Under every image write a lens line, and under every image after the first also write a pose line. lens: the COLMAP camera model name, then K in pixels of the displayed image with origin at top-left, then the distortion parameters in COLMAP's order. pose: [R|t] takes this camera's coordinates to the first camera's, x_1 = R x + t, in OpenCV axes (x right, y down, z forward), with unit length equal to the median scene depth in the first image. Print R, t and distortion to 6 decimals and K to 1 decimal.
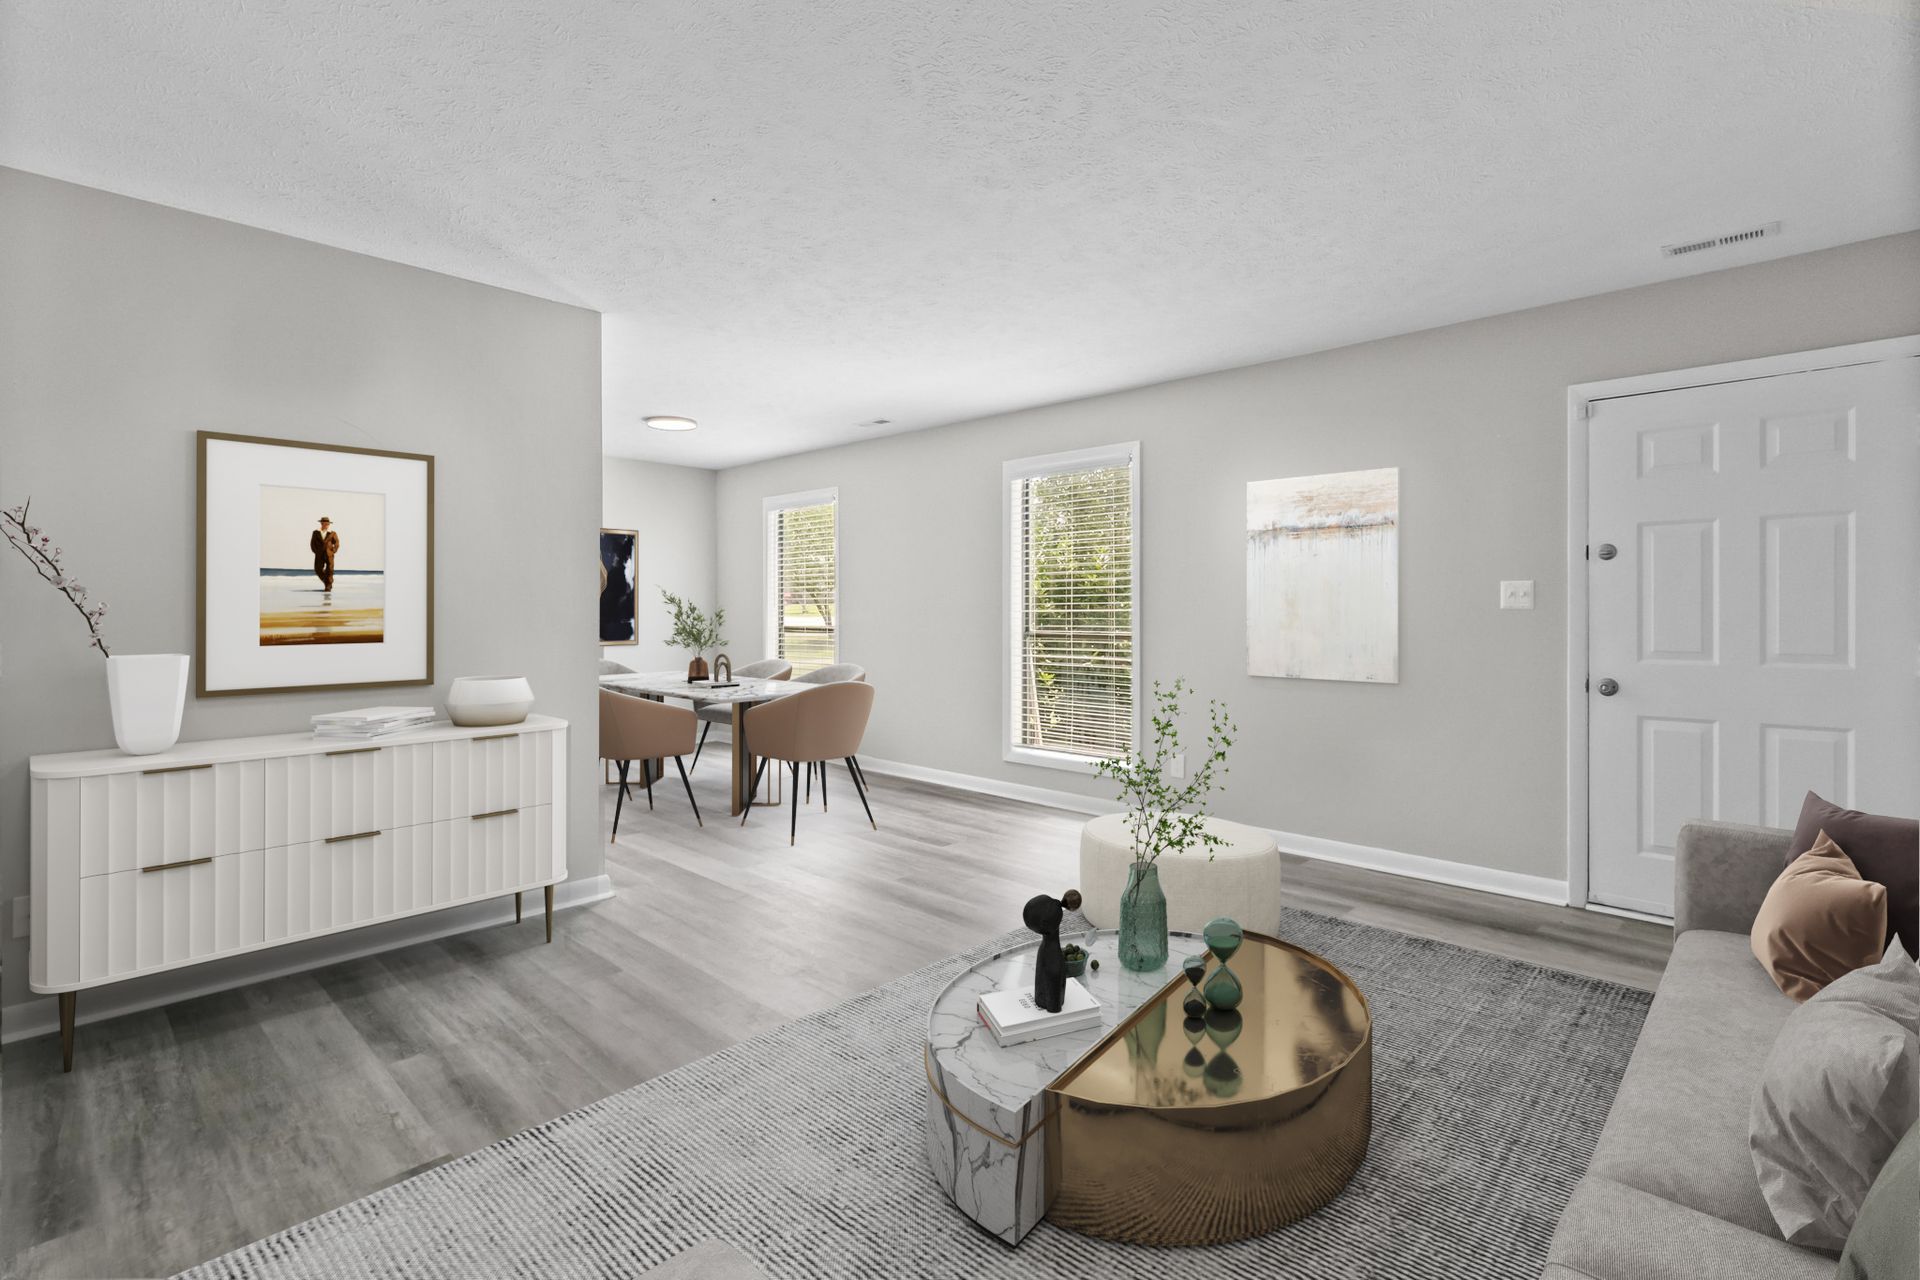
lens RADIAL K [[894.2, 0, 891.9], [0, 894.2, 606.1], [0, 0, 1]] dist [-0.002099, -0.000204]
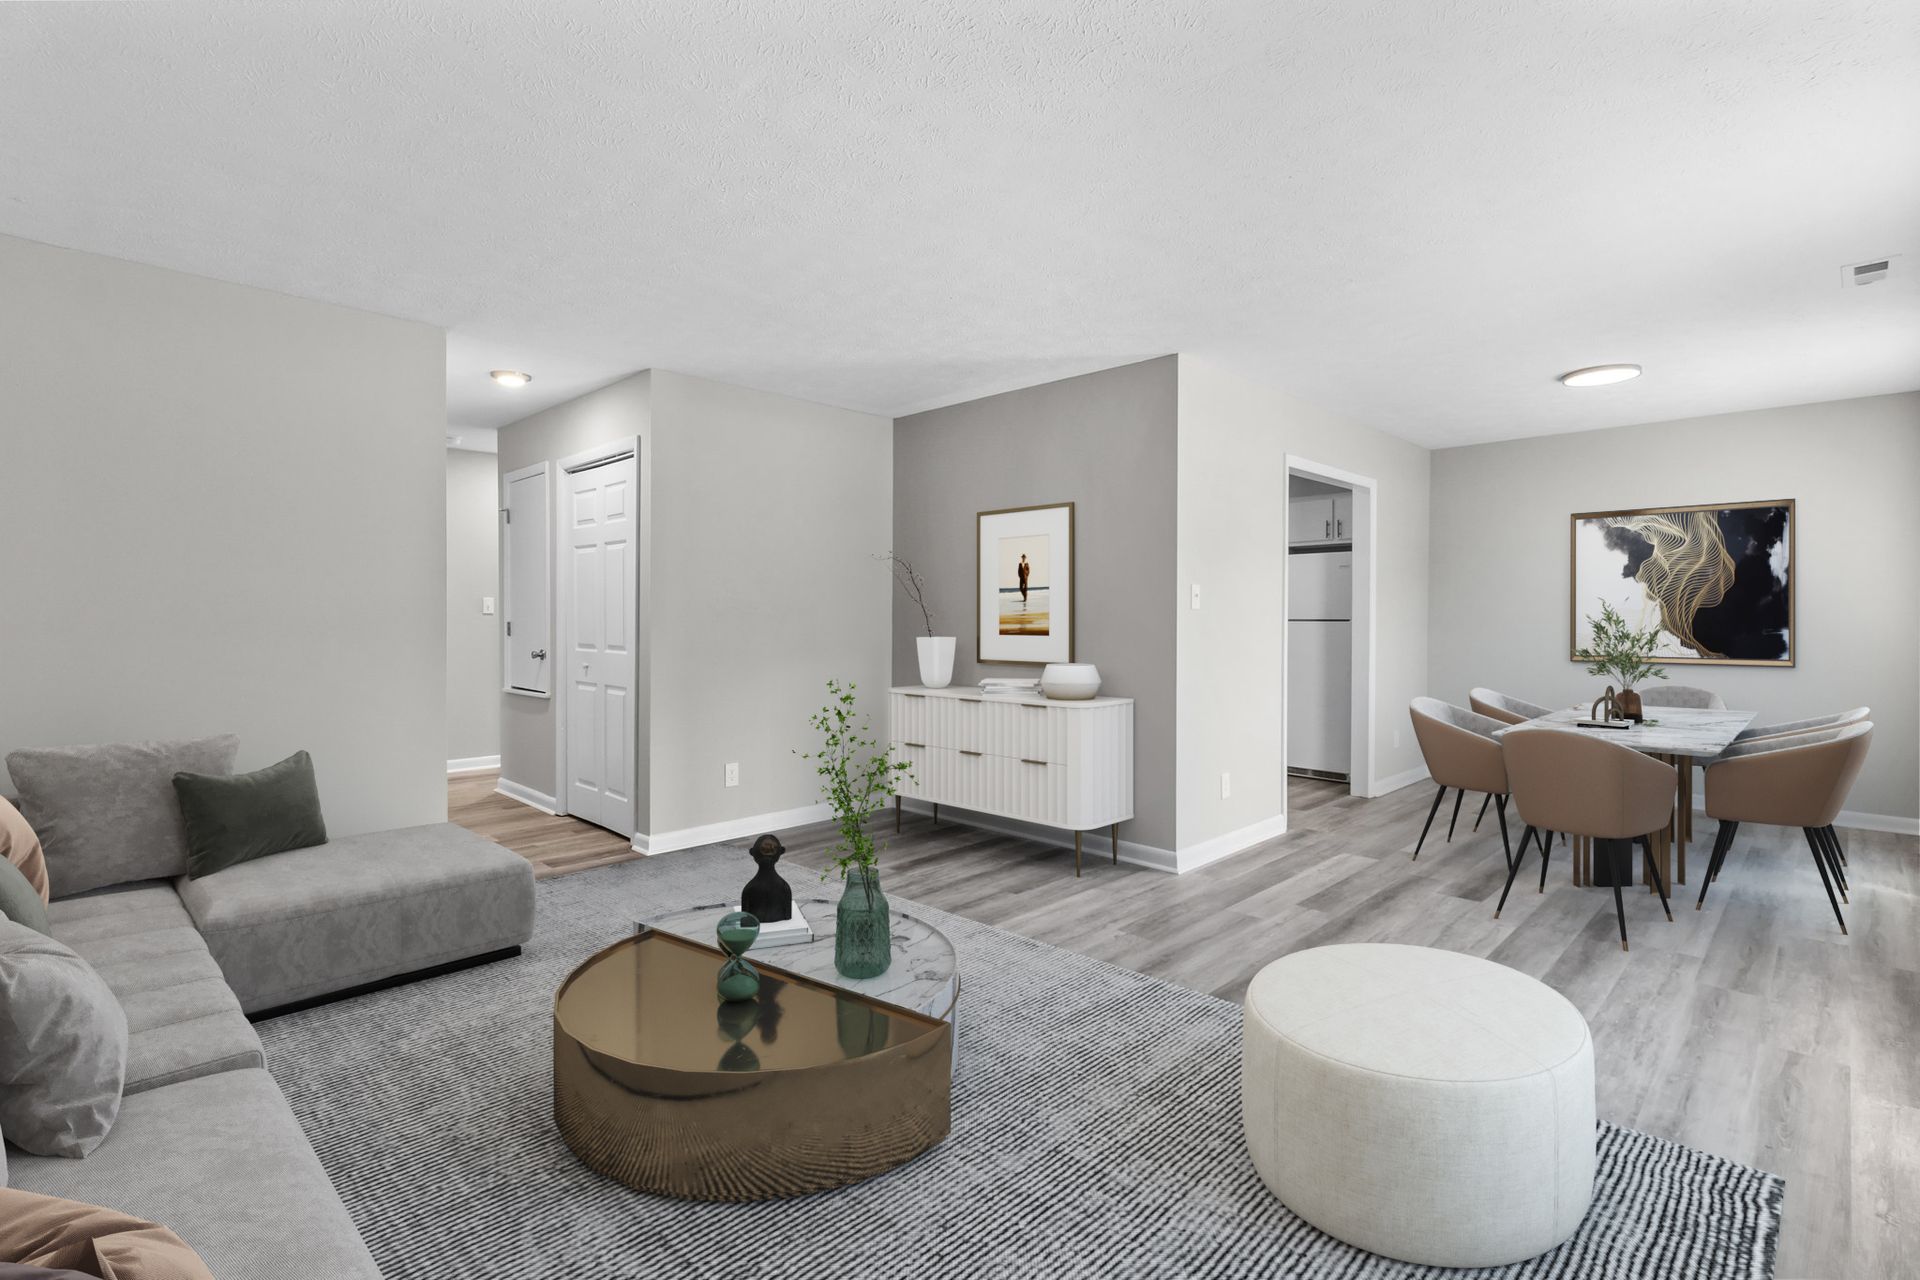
lens RADIAL K [[894.2, 0, 955.2], [0, 894.2, 631.3], [0, 0, 1]] dist [-0.002099, -0.000204]
pose [[0.015912, 0.013567, -0.999781, 0.926666], [0.001615, 0.999906, 0.013595, 0.013884], [0.999872, -0.001831, 0.015888, 0.853072]]
